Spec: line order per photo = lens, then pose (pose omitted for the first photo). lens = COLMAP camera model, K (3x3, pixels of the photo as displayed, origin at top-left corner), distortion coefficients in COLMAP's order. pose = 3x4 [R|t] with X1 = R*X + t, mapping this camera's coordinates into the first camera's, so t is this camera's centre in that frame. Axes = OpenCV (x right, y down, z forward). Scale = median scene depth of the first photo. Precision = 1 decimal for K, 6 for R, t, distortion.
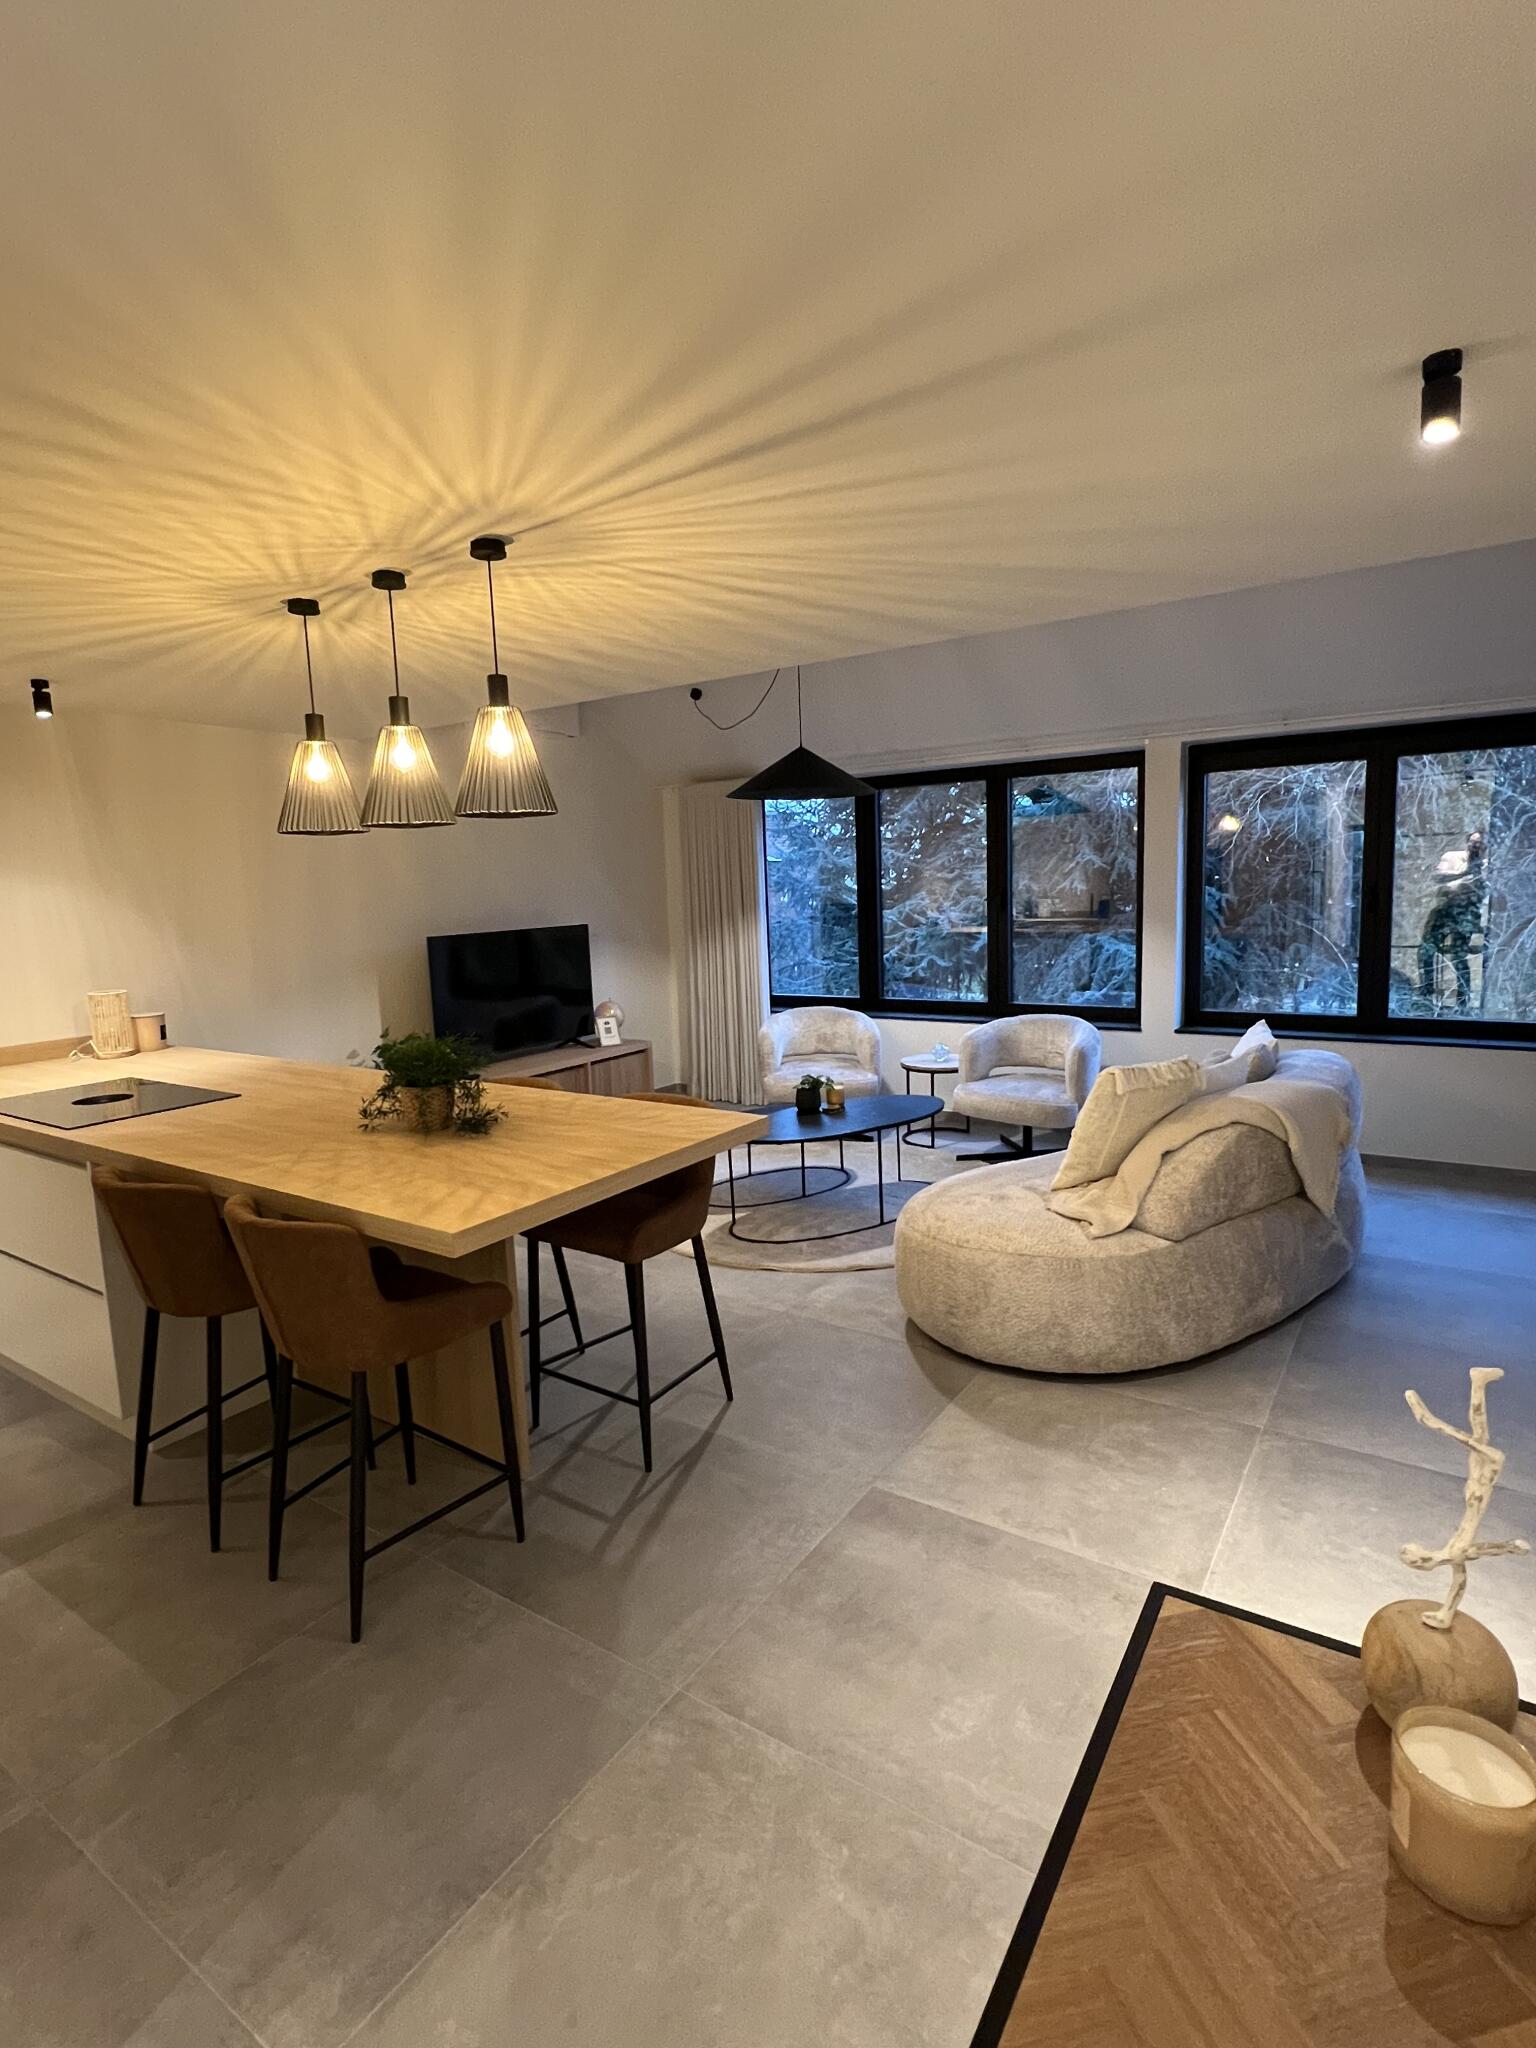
lens RADIAL K [[1041.9, 0, 760.0], [0, 1041.9, 1023.7], [0, 0, 1]] dist [-0.003950, -0.000358]
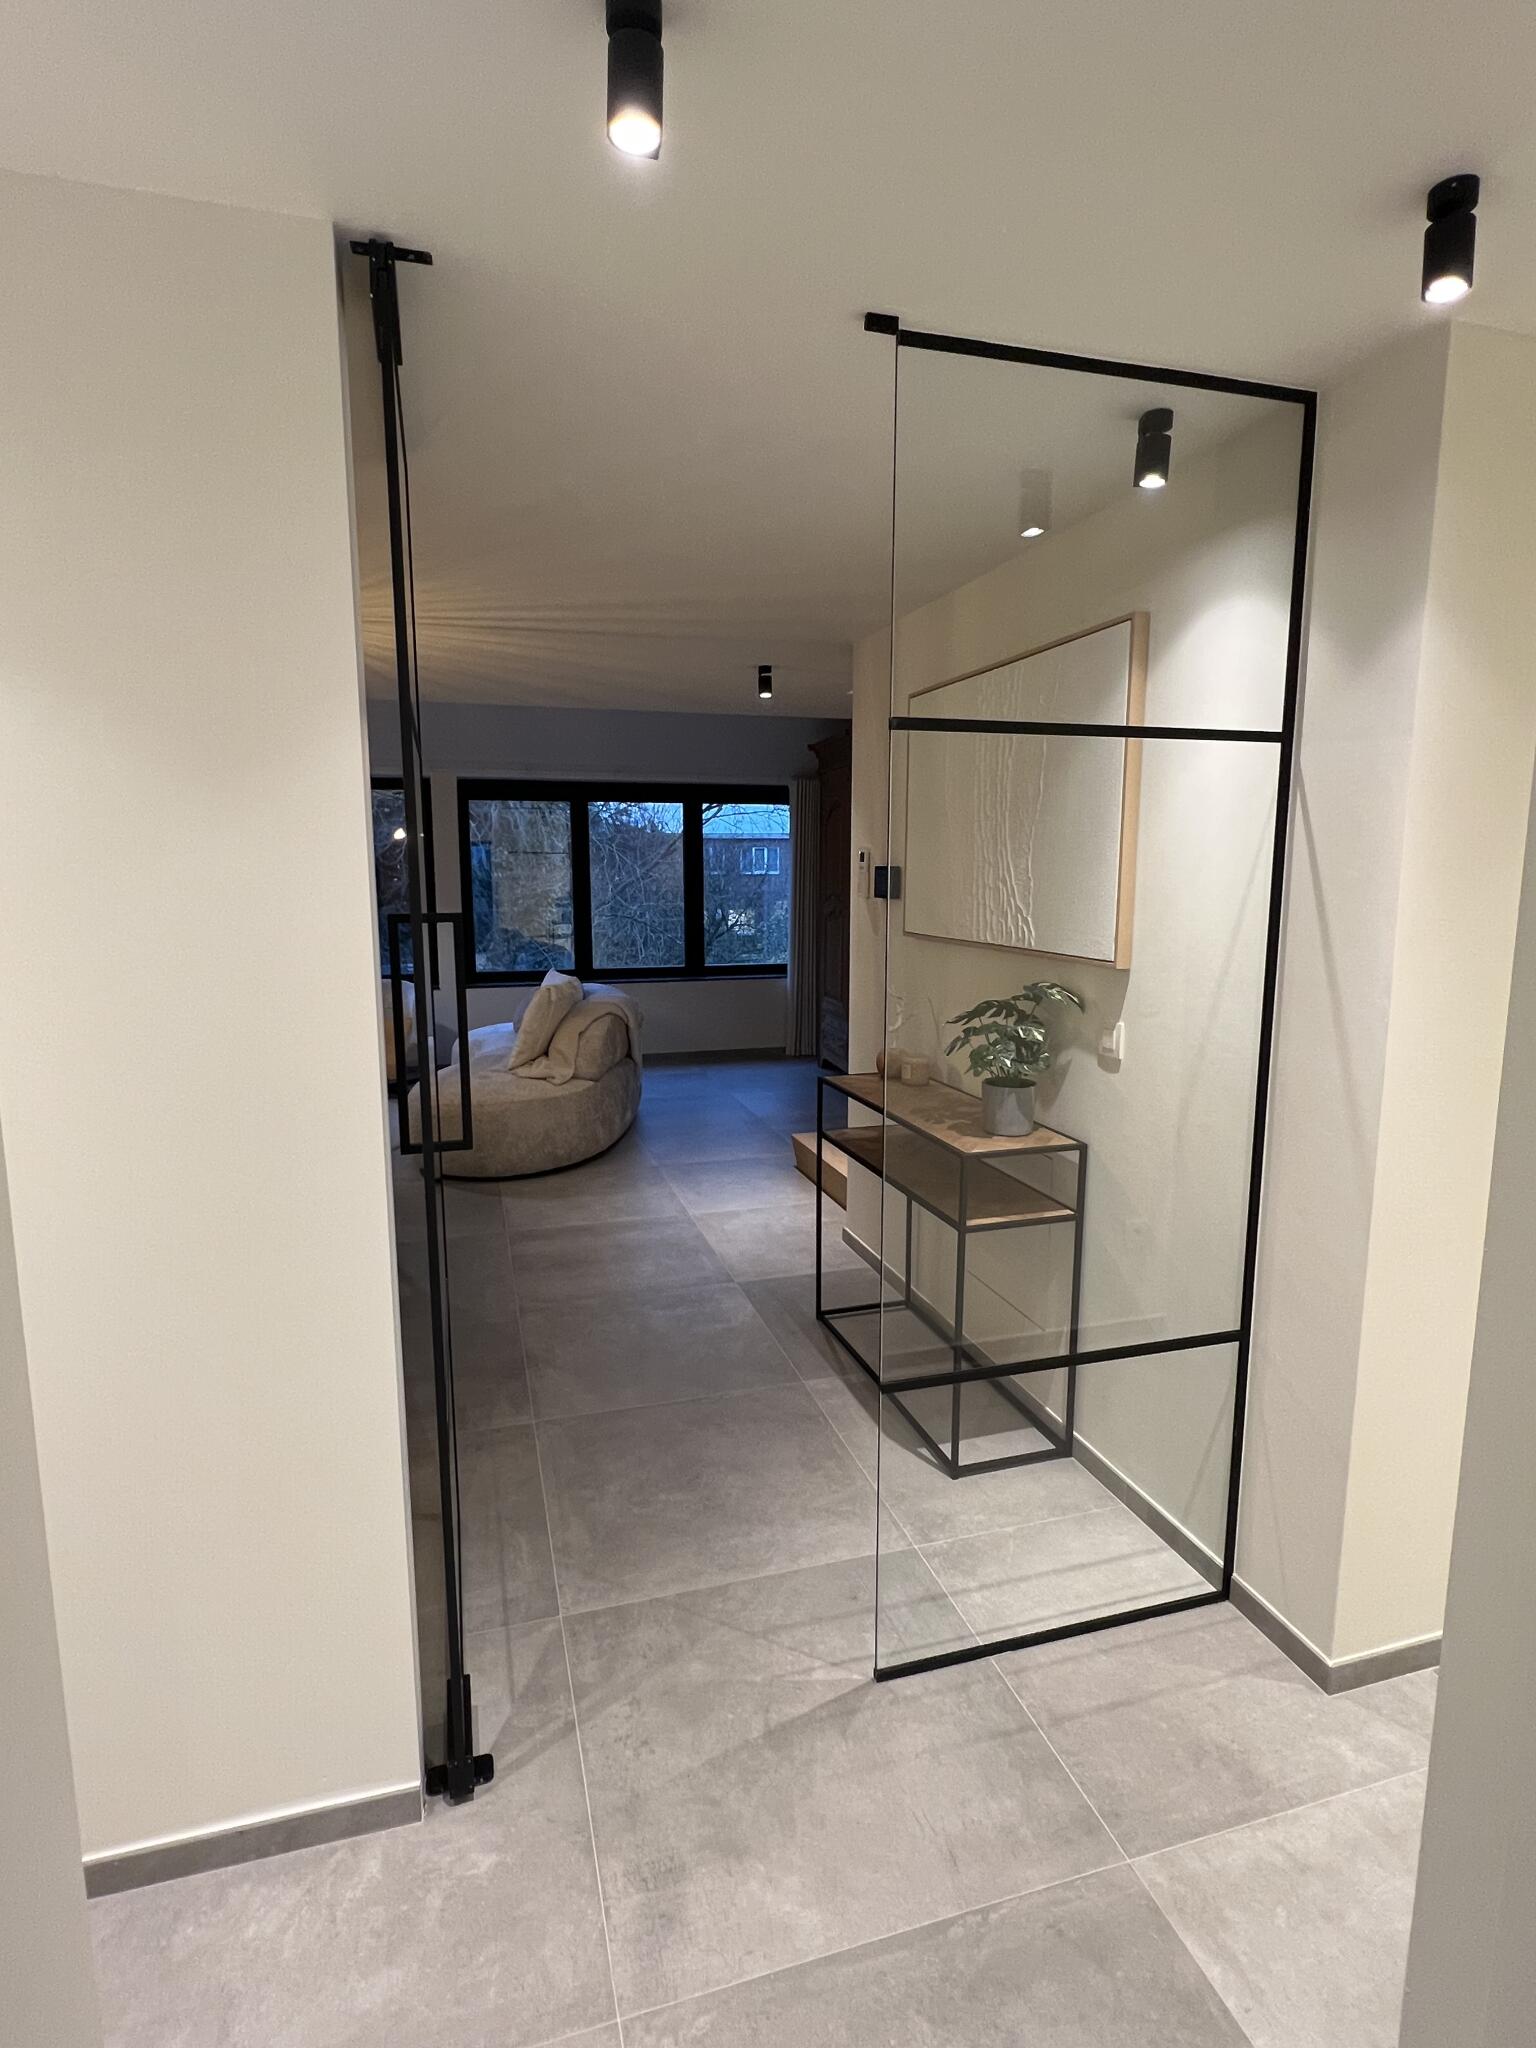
lens RADIAL K [[1041.9, 0, 760.0], [0, 1041.9, 1023.7], [0, 0, 1]] dist [-0.003950, -0.000358]
pose [[0.641430, -0.080527, 0.762943, -0.741404], [0.085786, 0.995768, 0.032978, 0.080058], [-0.762370, 0.044296, 0.645624, -0.332715]]
